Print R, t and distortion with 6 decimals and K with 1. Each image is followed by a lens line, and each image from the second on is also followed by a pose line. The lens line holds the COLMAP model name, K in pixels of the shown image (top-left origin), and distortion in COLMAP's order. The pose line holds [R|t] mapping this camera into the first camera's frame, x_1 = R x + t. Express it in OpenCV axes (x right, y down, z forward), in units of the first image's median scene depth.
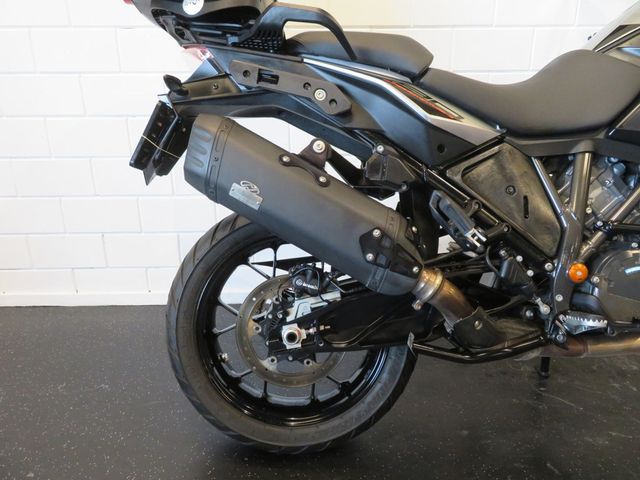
lens RADIAL K [[458.5, 0, 320.0], [0, 458.5, 240.0], [0, 0, 1]] dist [-0.004994, 0.009409]
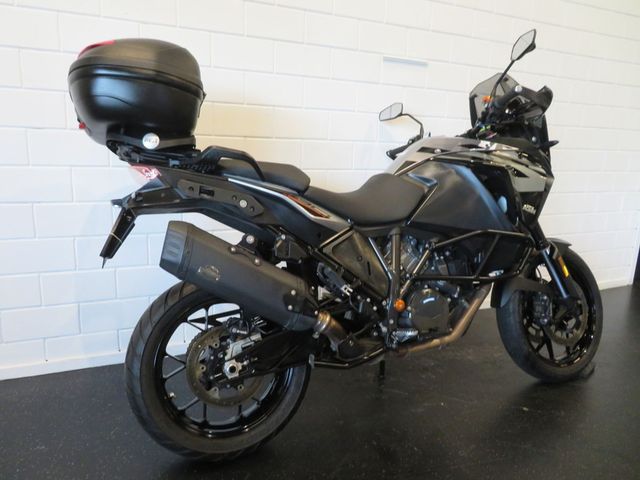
lens RADIAL K [[458.5, 0, 320.0], [0, 458.5, 240.0], [0, 0, 1]] dist [-0.004994, 0.009409]
pose [[0.923164, -0.039780, 0.382343, -0.340480], [0.079207, 0.992972, -0.087934, -0.041908], [-0.376158, 0.111462, 0.919827, -0.464693]]
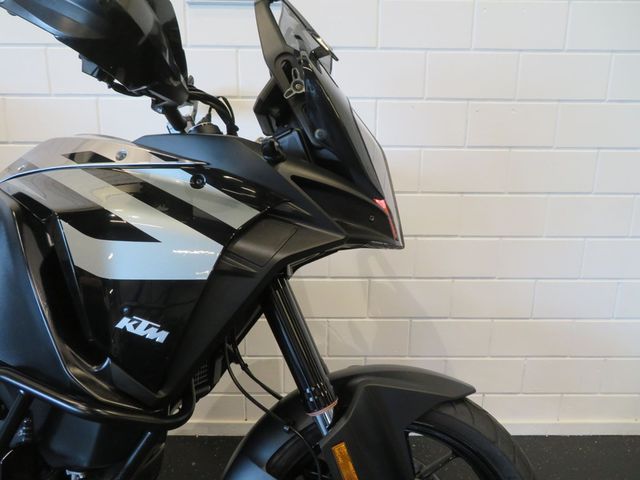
lens RADIAL K [[458.5, 0, 320.0], [0, 458.5, 240.0], [0, 0, 1]] dist [-0.004994, 0.009409]
pose [[0.999323, 0.028044, -0.023833, 1.364695], [-0.030324, 0.994382, -0.101416, -0.320646], [0.020854, 0.102070, 0.994559, 0.198963]]
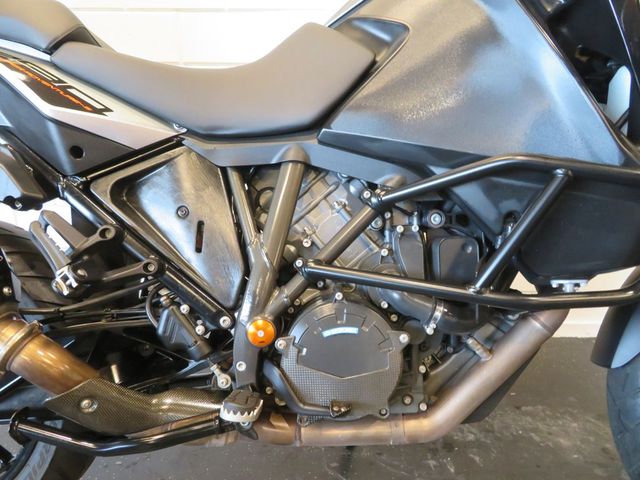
lens RADIAL K [[457.6, 0, 312.8], [0, 457.6, 238.5], [0, 0, 1]] dist [0.003660, 0.001935]
pose [[0.998784, 0.027140, -0.041147, 0.652037], [-0.027968, 0.999415, -0.019689, -0.059050], [0.040588, 0.020816, 0.998959, 0.293231]]
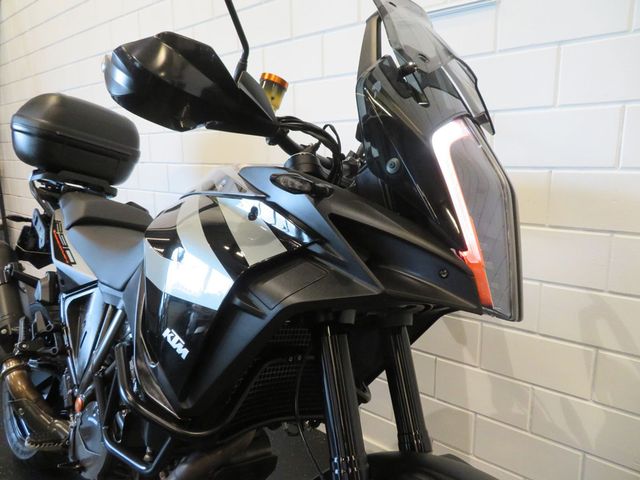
lens RADIAL K [[457.6, 0, 312.8], [0, 457.6, 238.5], [0, 0, 1]] dist [0.003660, 0.001935]
pose [[0.721480, 0.131543, -0.679825, 1.738166], [-0.210176, 0.977072, -0.033996, -0.437675], [0.659767, 0.167411, 0.732586, 0.435546]]
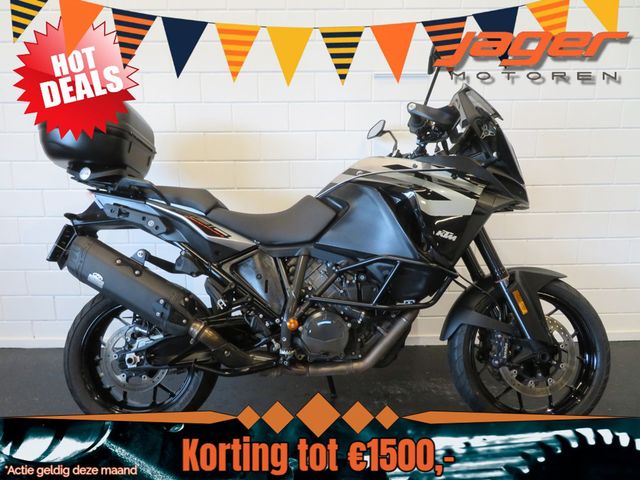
lens RADIAL K [[458.5, 0, 320.0], [0, 458.5, 240.0], [0, 0, 1]] dist [-0.004994, 0.009409]
pose [[0.999781, 0.006054, -0.020012, 0.685046], [-0.008391, 0.992876, -0.118856, -0.040661], [0.019150, 0.118998, 0.992710, -0.755192]]
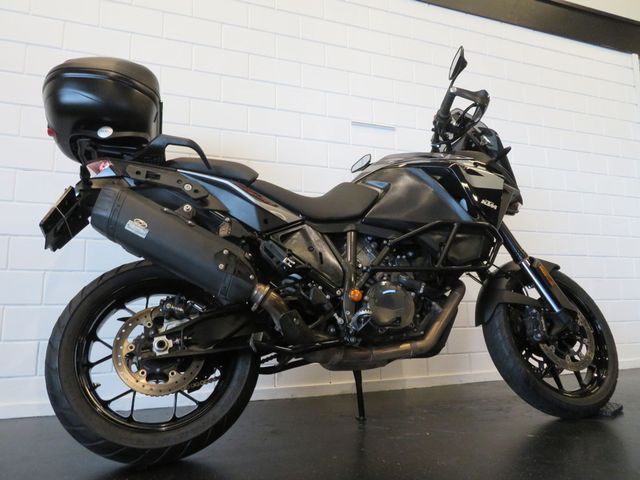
lens RADIAL K [[458.5, 0, 320.0], [0, 458.5, 240.0], [0, 0, 1]] dist [-0.004994, 0.009409]
pose [[0.949881, 0.038591, 0.310222, -0.048756], [0.104690, 0.895782, -0.431989, 0.555941], [-0.294562, 0.442815, 0.846846, -0.371203]]
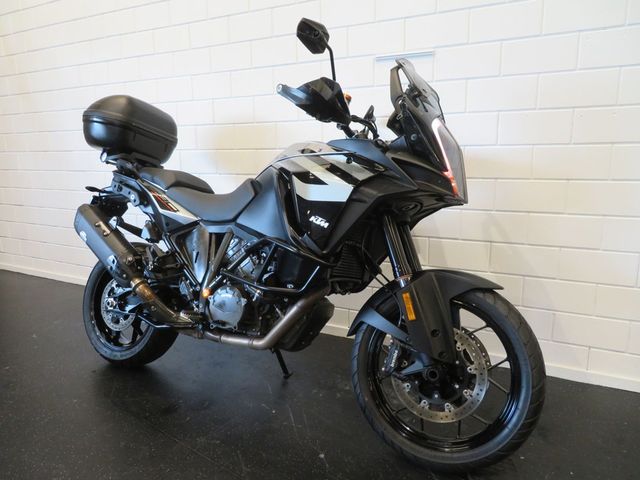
lens RADIAL K [[458.5, 0, 320.0], [0, 458.5, 240.0], [0, 0, 1]] dist [-0.004994, 0.009409]
pose [[0.867021, 0.095511, -0.489032, 1.864291], [-0.152047, 0.985360, -0.077123, -0.072581], [0.474507, 0.141223, 0.868849, -0.476072]]
